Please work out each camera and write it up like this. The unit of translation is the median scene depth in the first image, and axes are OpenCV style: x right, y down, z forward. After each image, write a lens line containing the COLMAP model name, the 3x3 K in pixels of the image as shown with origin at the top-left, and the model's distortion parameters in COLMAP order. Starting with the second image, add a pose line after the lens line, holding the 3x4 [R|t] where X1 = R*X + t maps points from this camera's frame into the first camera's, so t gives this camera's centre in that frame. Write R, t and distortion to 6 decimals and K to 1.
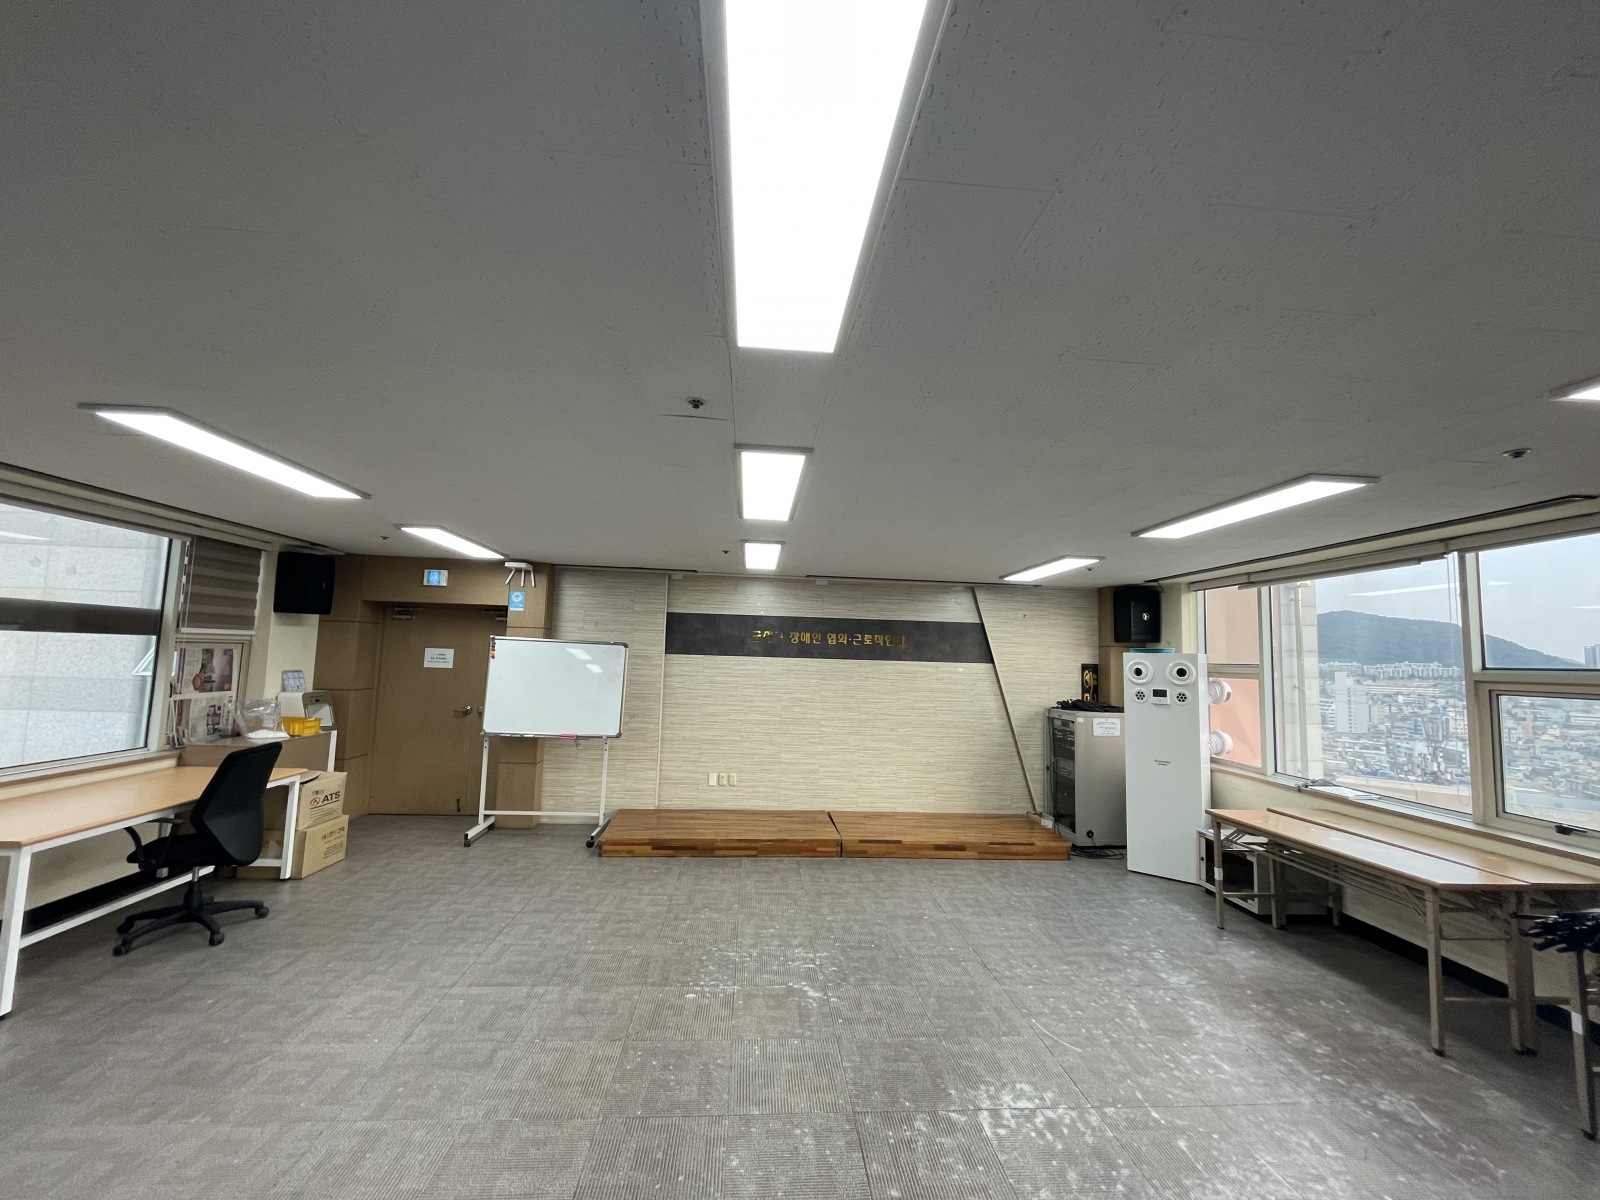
lens RADIAL K [[646.7, 0, 798.2], [0, 646.7, 602.6], [0, 0, 1]] dist [-0.003892, 0.000721]
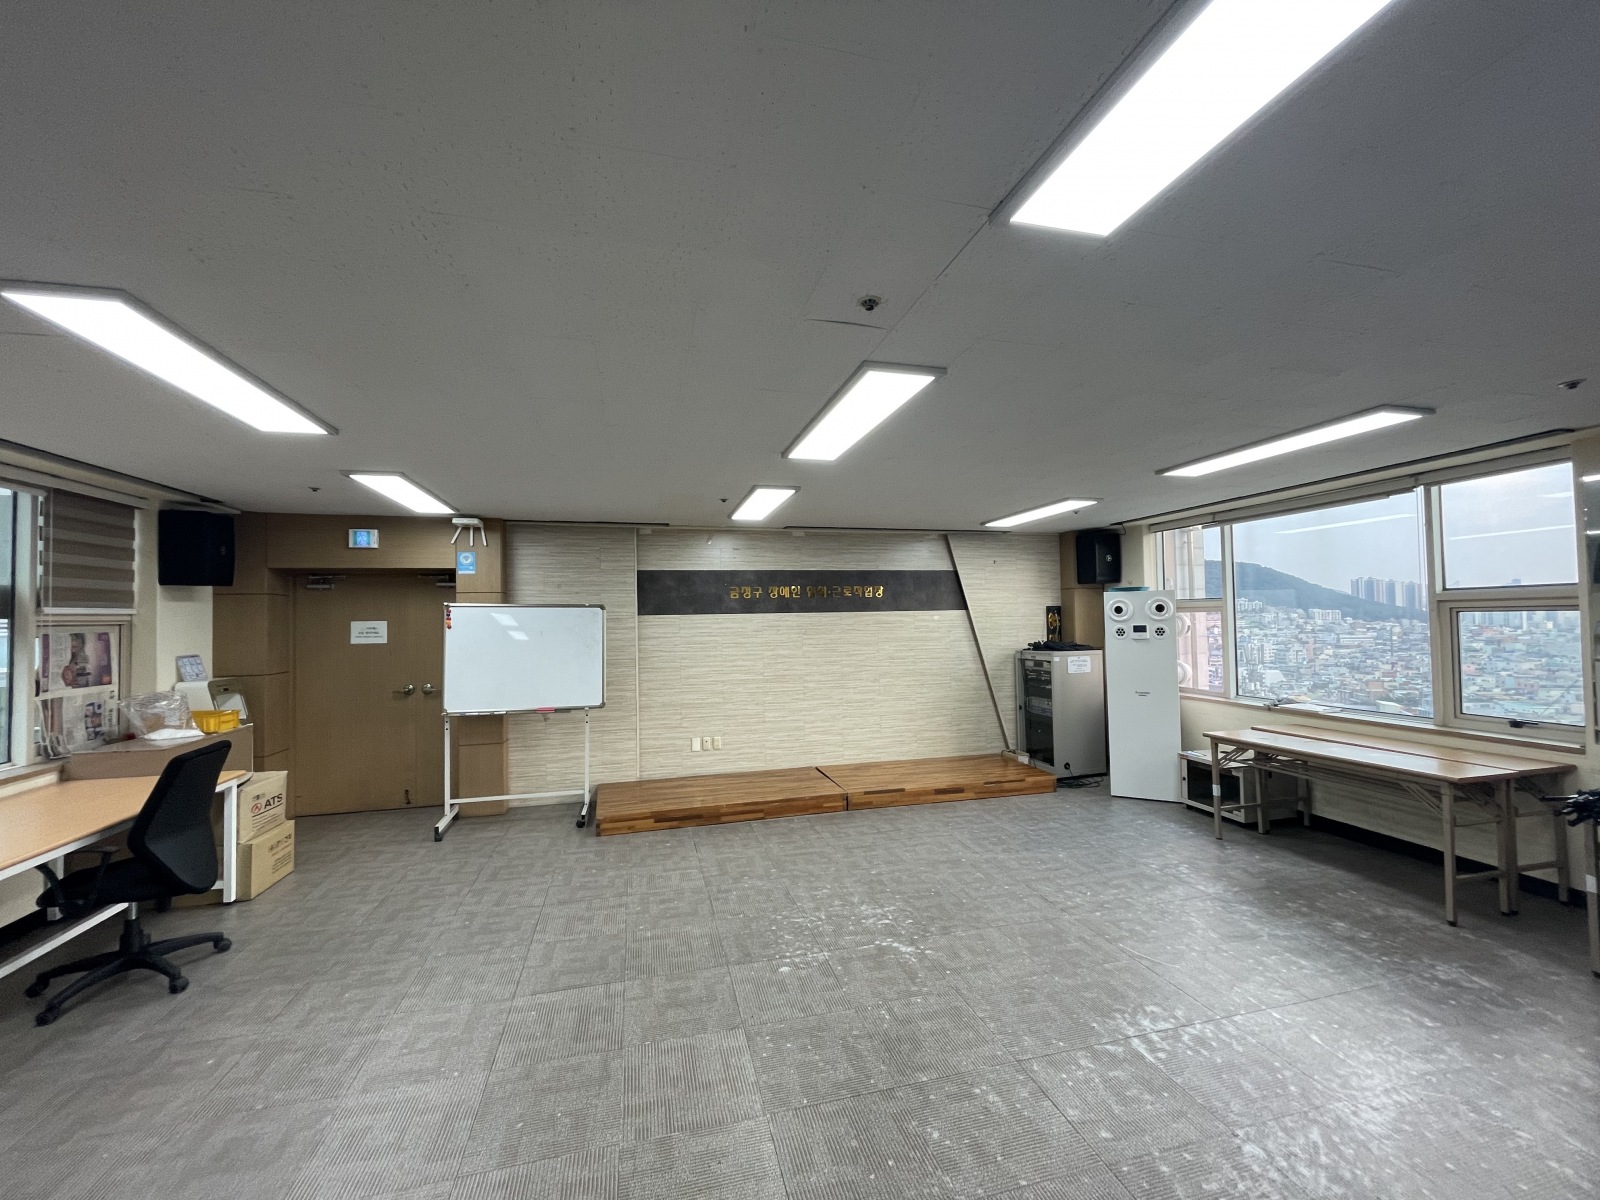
lens RADIAL K [[646.7, 0, 799.0], [0, 646.7, 603.3], [0, 0, 1]] dist [-0.003892, 0.000721]
pose [[0.983466, -0.043525, 0.175784, -0.169809], [0.032428, 0.997324, 0.065520, 0.010899], [-0.178165, -0.058736, 0.982246, 0.063001]]
